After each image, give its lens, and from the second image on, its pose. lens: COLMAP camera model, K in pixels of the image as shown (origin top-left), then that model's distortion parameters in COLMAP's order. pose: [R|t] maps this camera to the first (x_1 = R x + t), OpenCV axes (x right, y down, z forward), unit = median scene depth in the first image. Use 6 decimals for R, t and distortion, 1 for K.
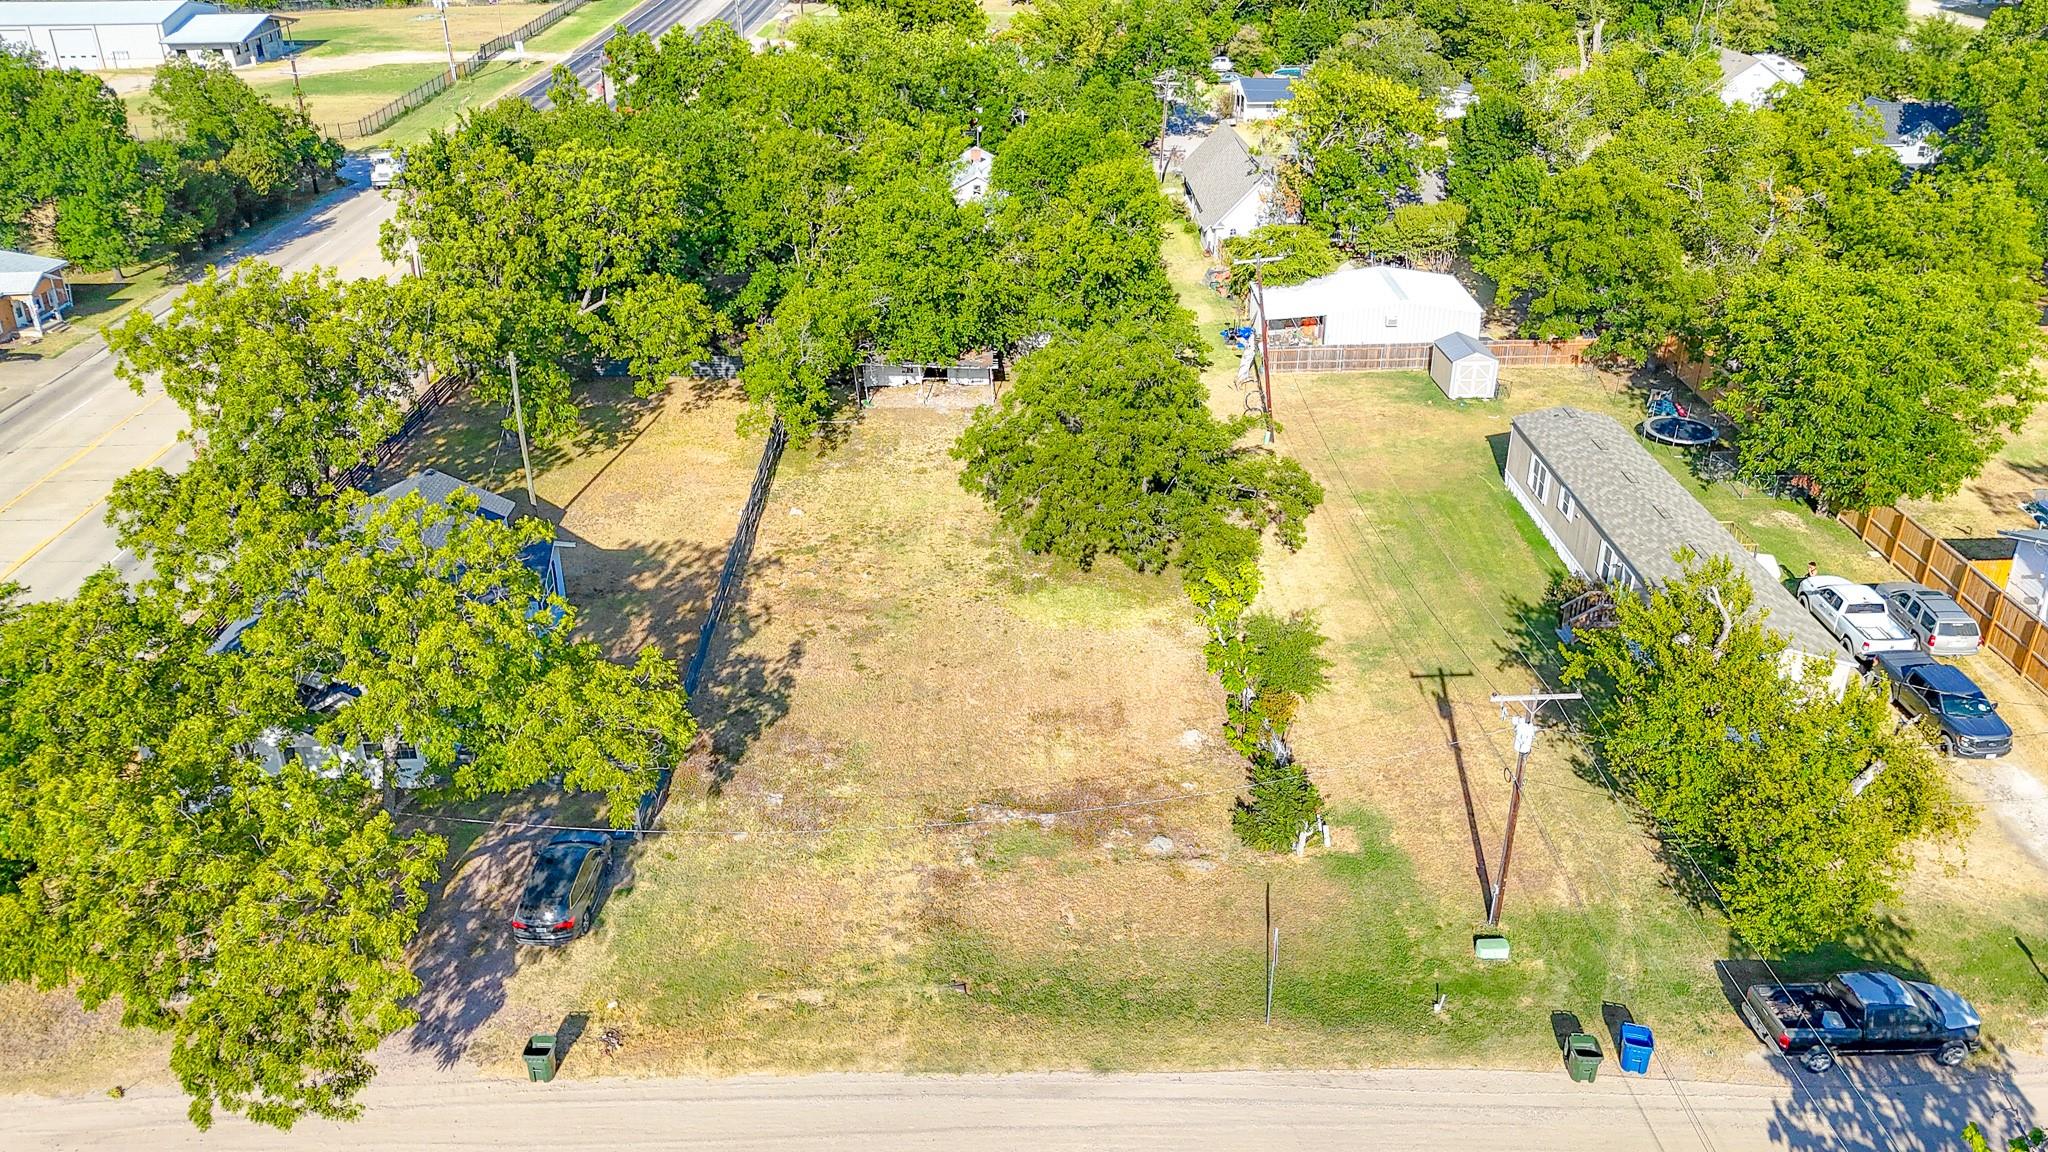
lens RADIAL K [[1523.8, 0, 1029.3], [0, 1523.8, 540.3], [0, 0, 1]] dist [0.037065, -0.024385]
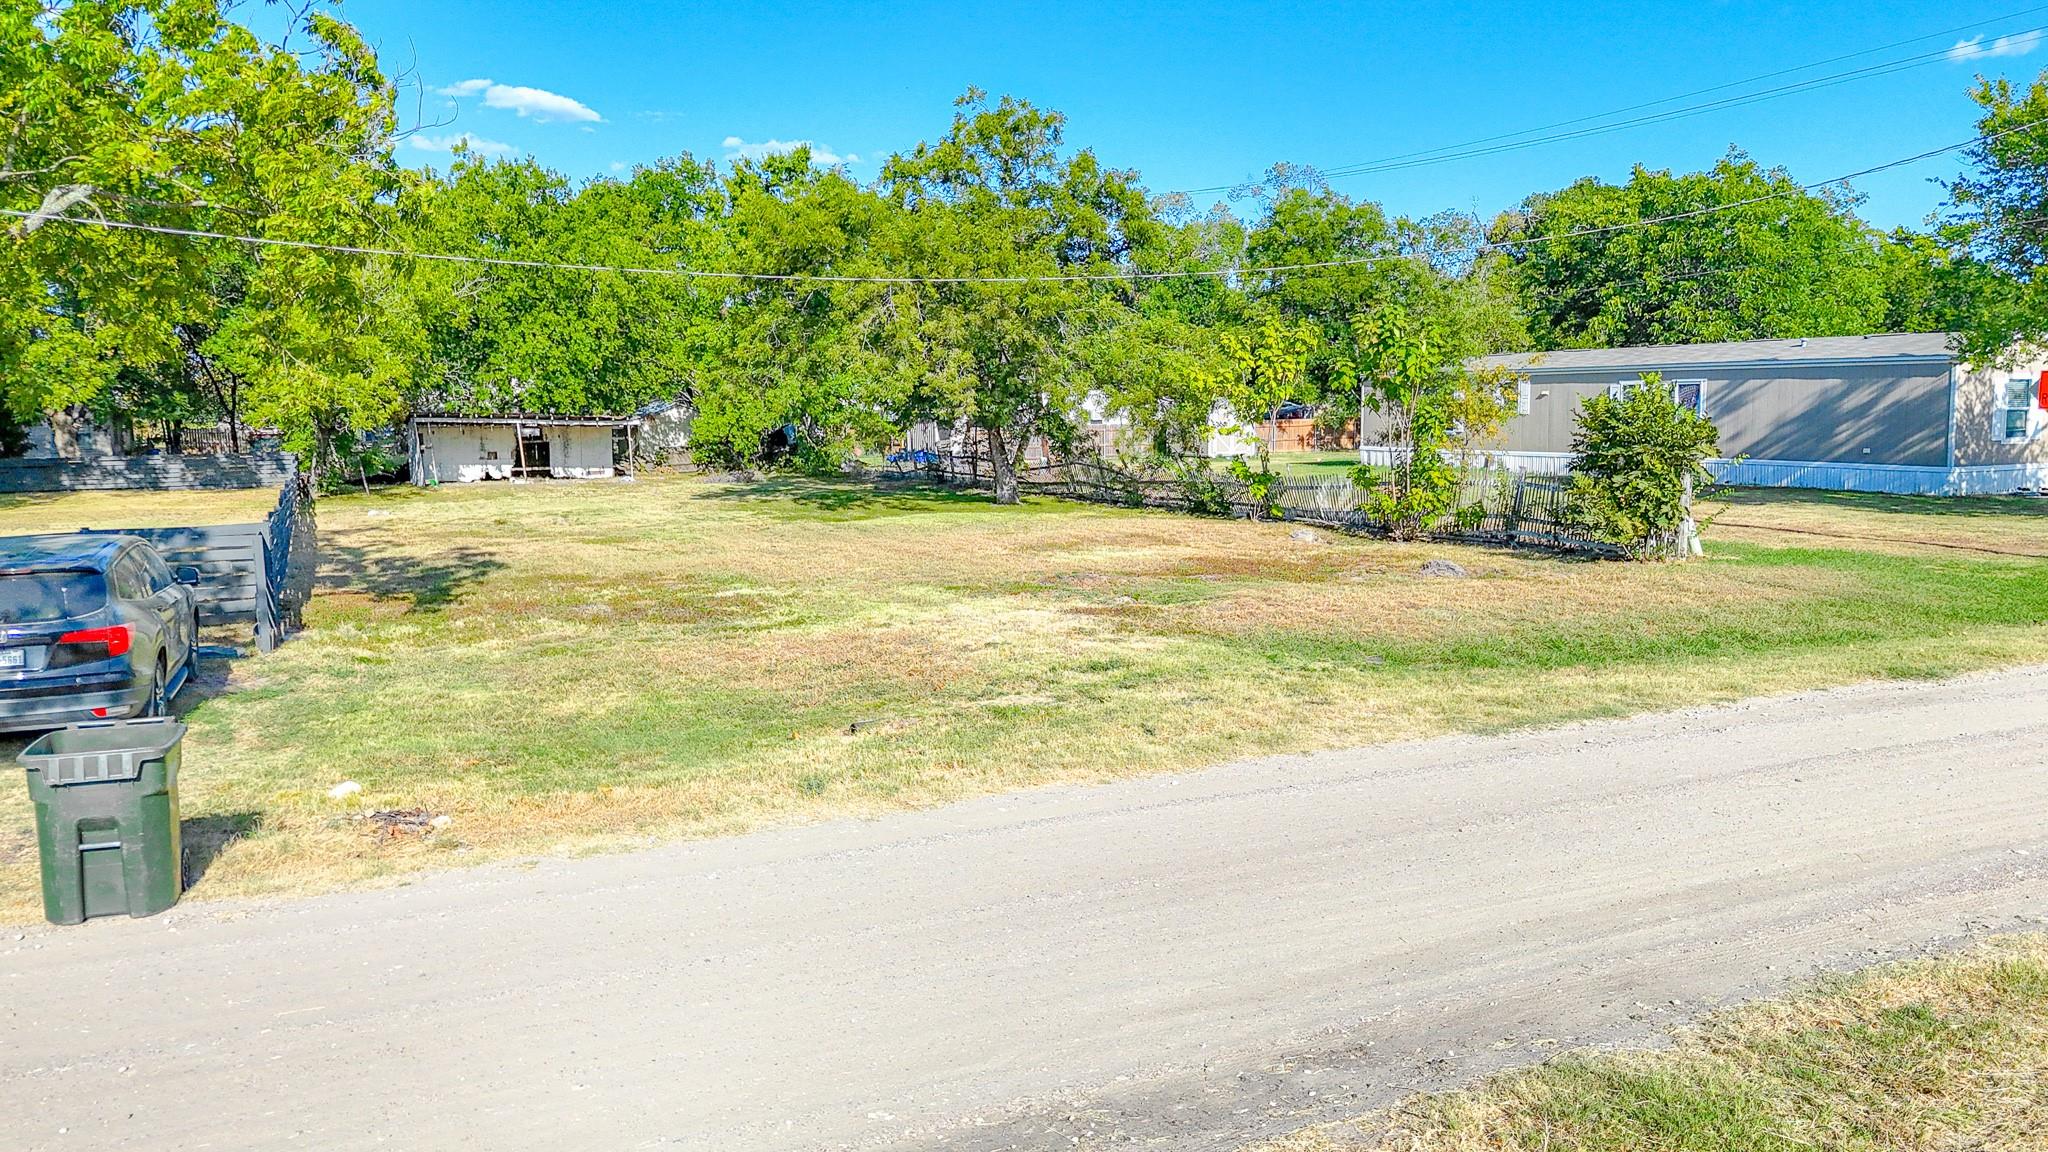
lens RADIAL K [[1523.8, 0, 987.7], [0, 1523.8, 541.4], [0, 0, 1]] dist [0.037065, -0.024385]
pose [[0.923484, -0.055634, 0.379582, -0.230264], [0.187185, 0.929004, -0.319240, 0.304602], [-0.334872, 0.365865, 0.868334, 0.596577]]
